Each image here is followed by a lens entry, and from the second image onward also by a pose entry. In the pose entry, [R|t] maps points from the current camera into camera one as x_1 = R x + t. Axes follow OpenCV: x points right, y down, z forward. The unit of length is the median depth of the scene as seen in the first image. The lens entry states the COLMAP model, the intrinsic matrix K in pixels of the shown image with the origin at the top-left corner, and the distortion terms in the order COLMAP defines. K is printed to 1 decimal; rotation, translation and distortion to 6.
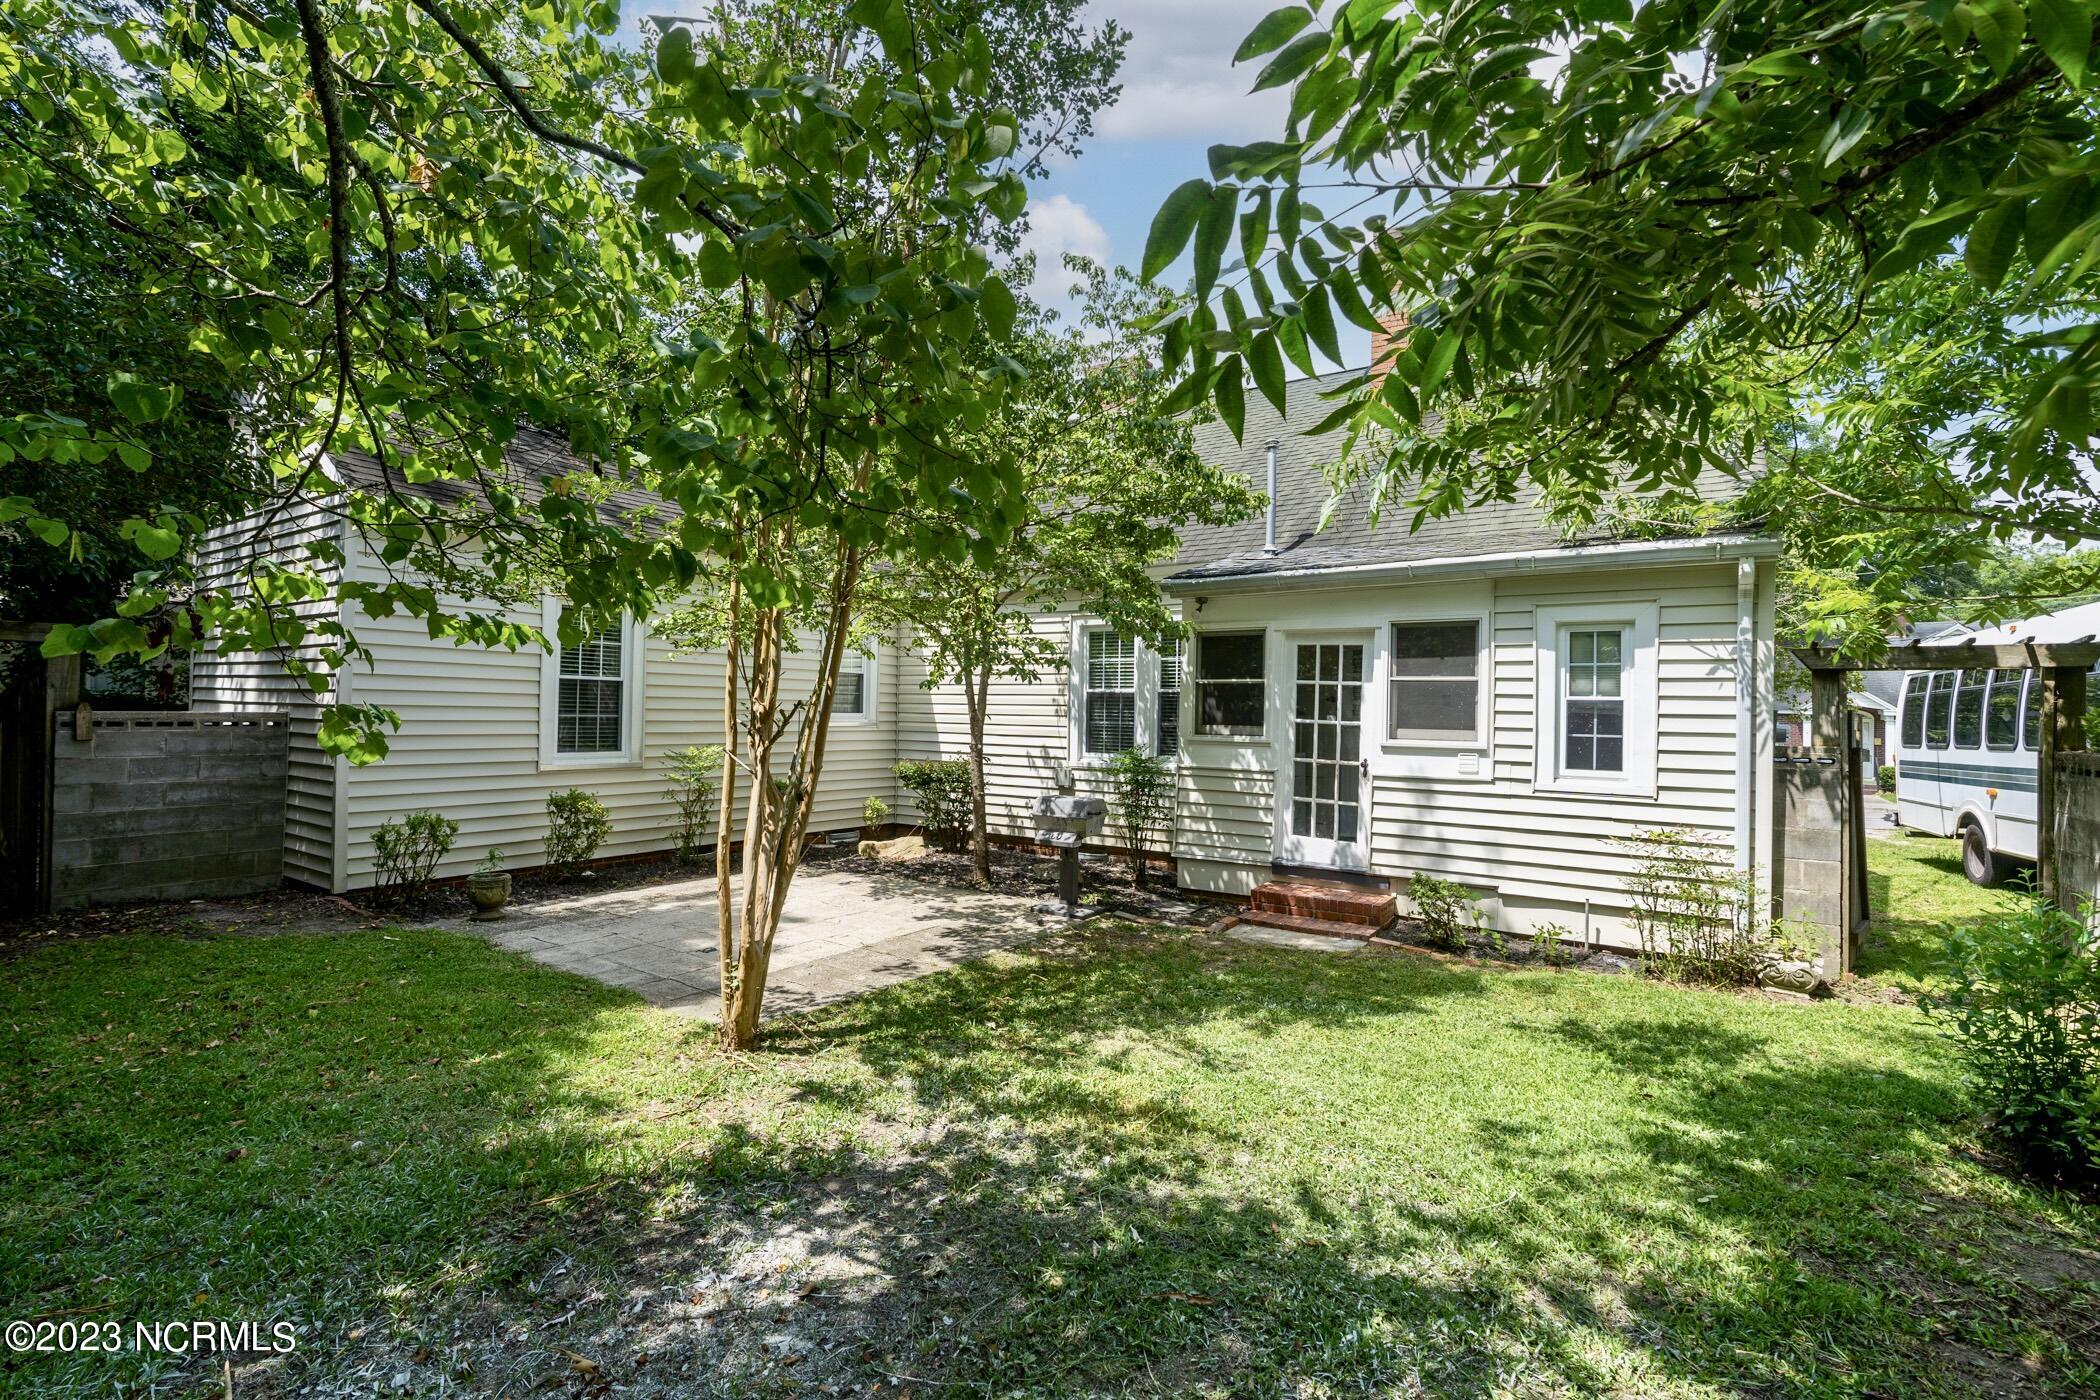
lens RADIAL K [[965.1, 0, 1037.8], [0, 965.1, 697.7], [0, 0, 1]] dist [-0.007647, 0.003213]
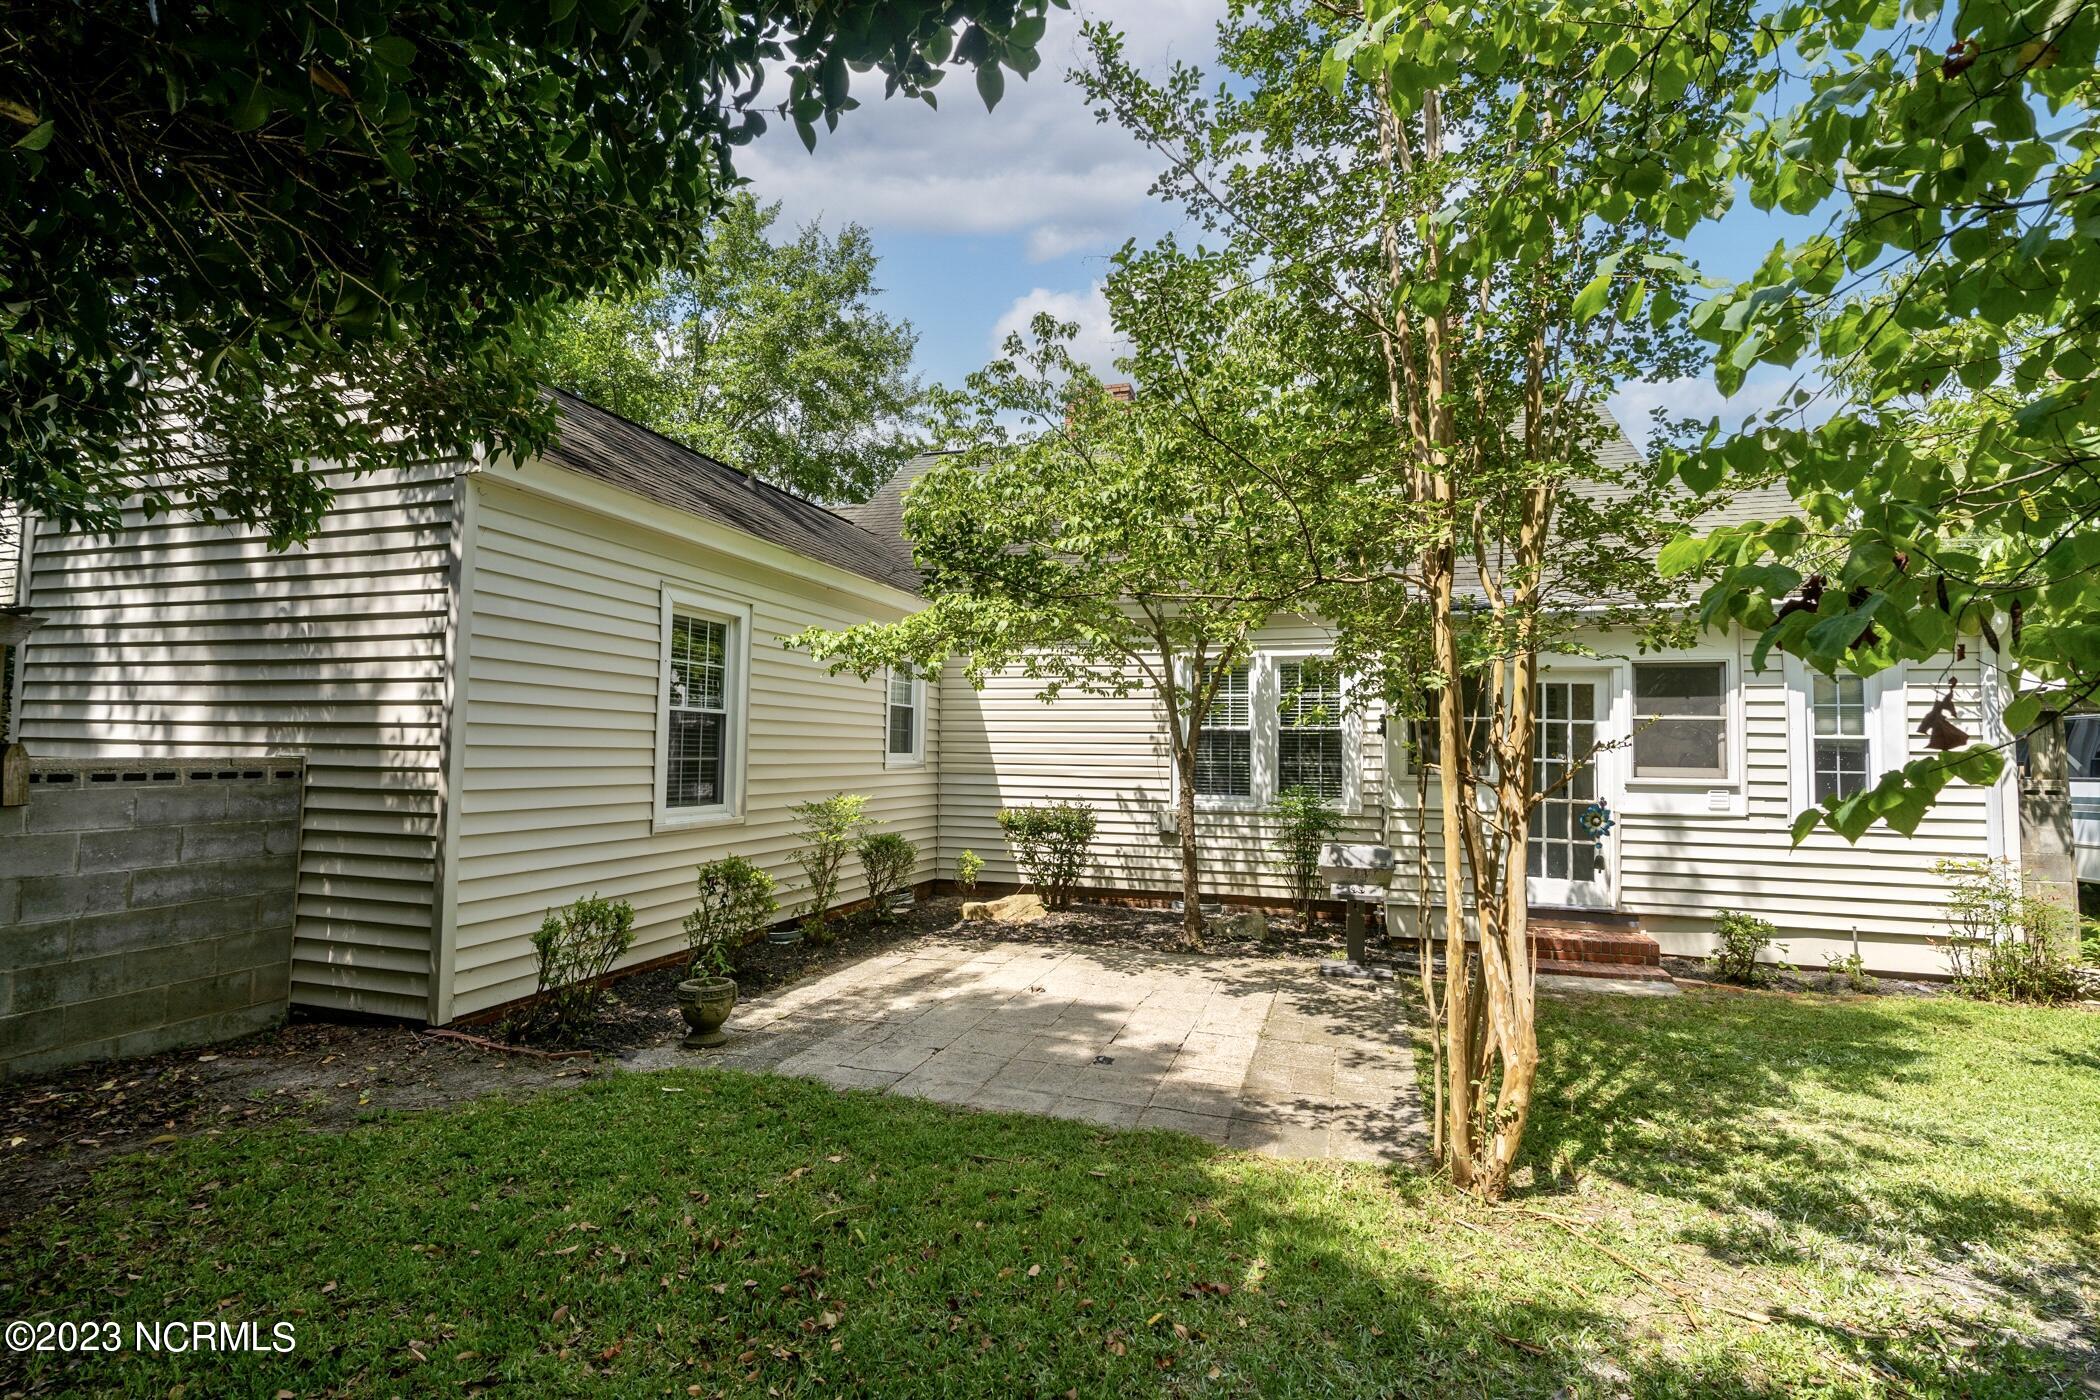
lens RADIAL K [[965.1, 0, 1041.6], [0, 965.1, 693.1], [0, 0, 1]] dist [-0.007647, 0.003213]
pose [[0.953829, 0.014005, 0.300025, -0.533471], [-0.001274, 0.999092, -0.042589, -0.001551], [-0.300349, 0.040240, 0.952980, 0.218907]]
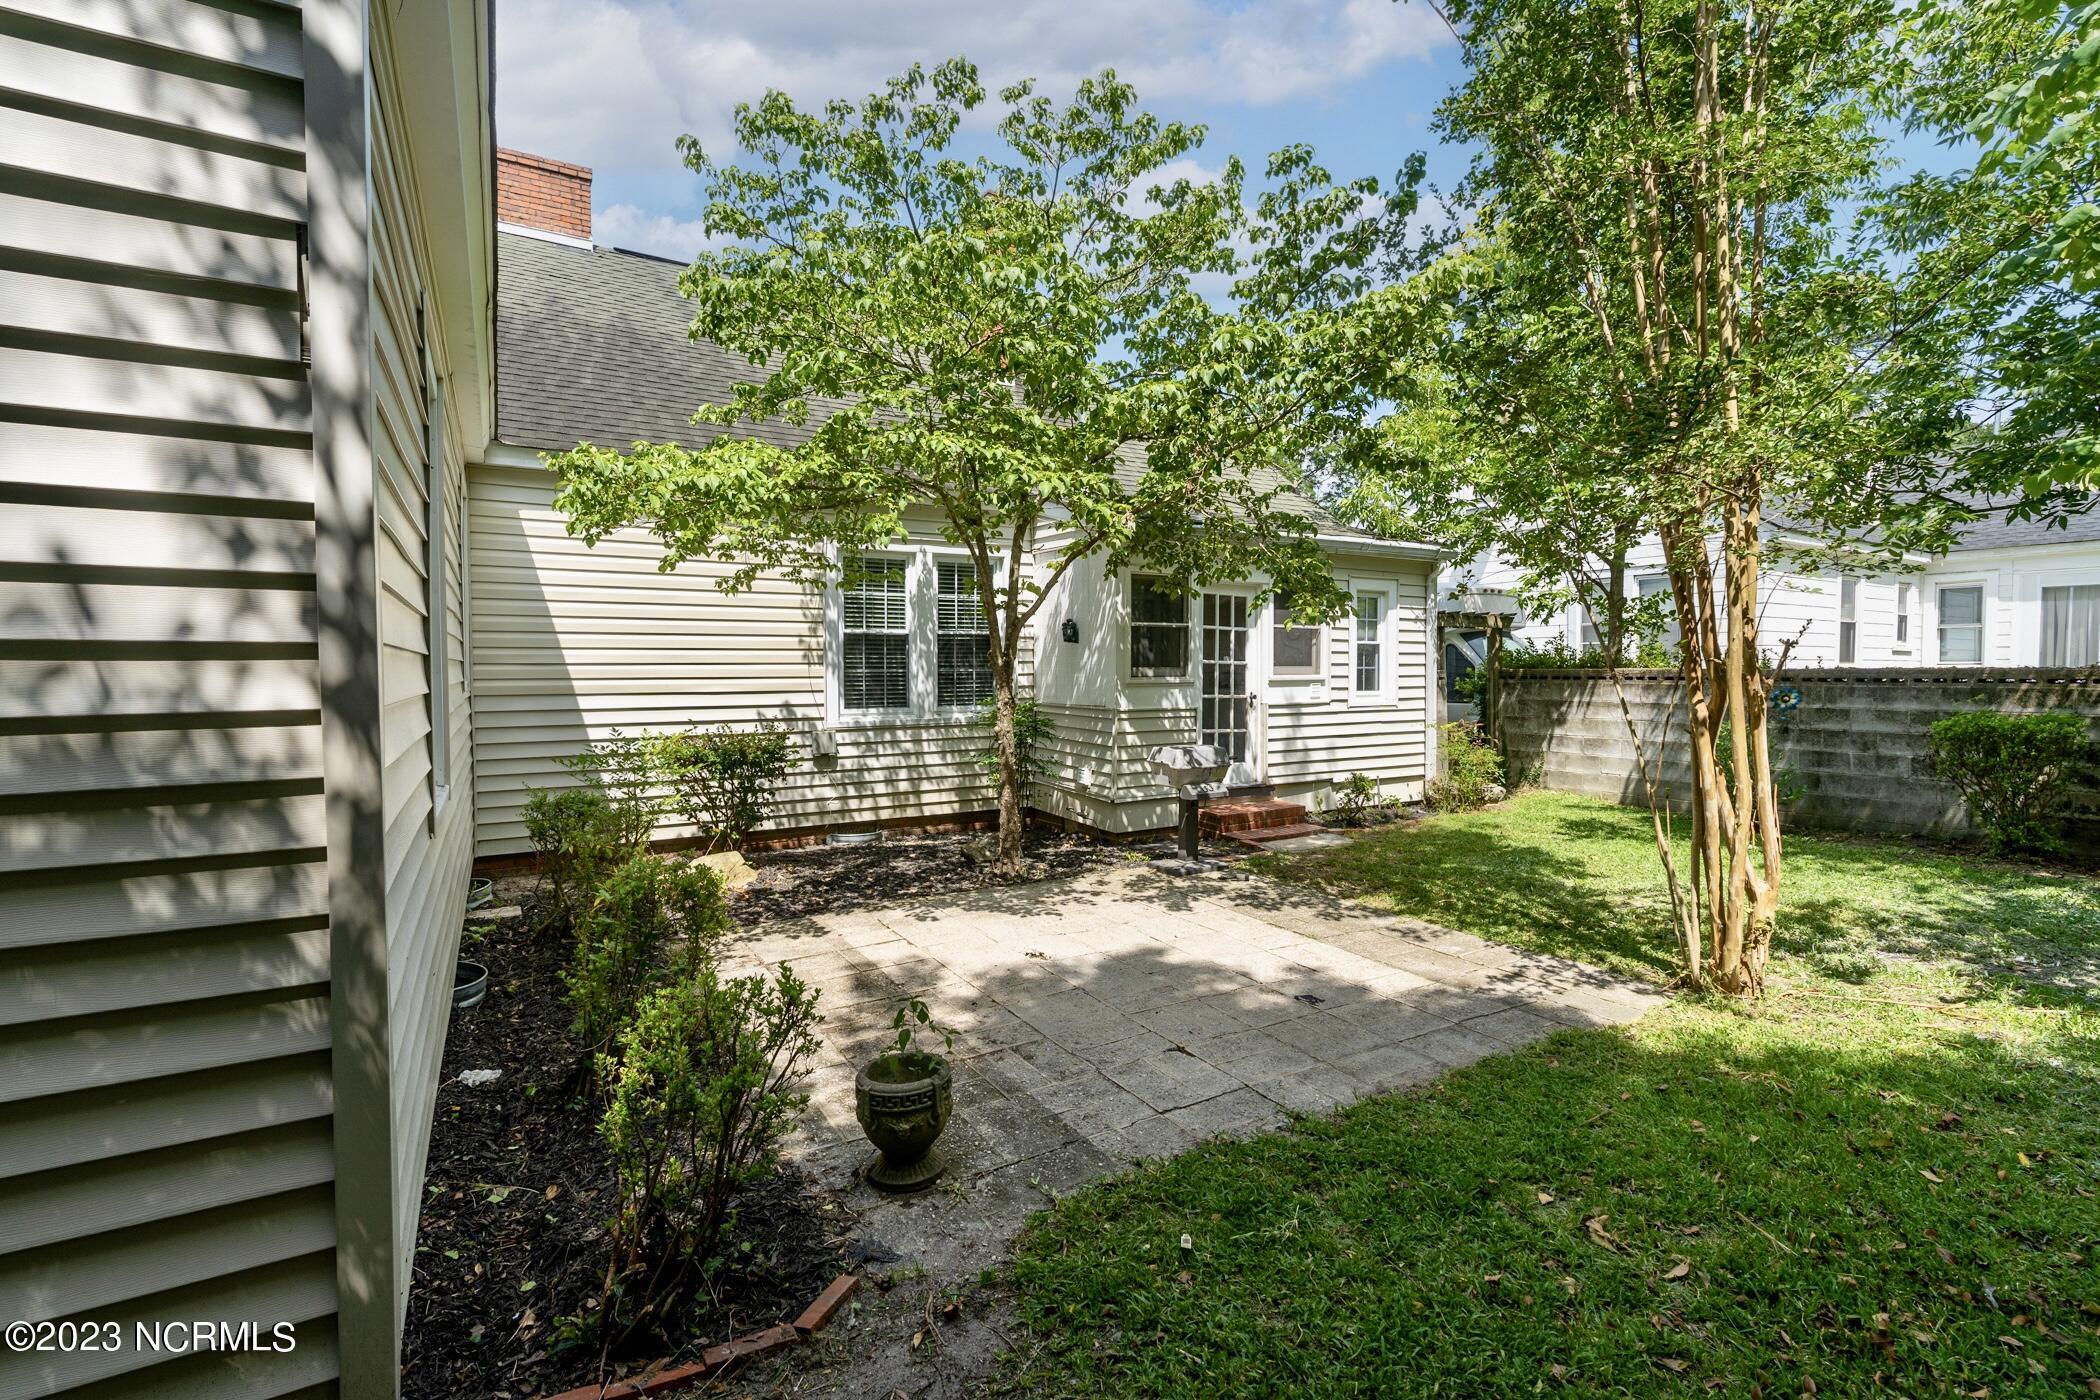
lens RADIAL K [[965.1, 0, 1064.5], [0, 965.1, 698.0], [0, 0, 1]] dist [-0.007647, 0.003213]
pose [[0.387311, -0.047872, 0.920705, -0.882664], [-0.002792, 0.998585, 0.053096, 0.007779], [-0.921945, -0.023136, 0.386630, 0.763694]]
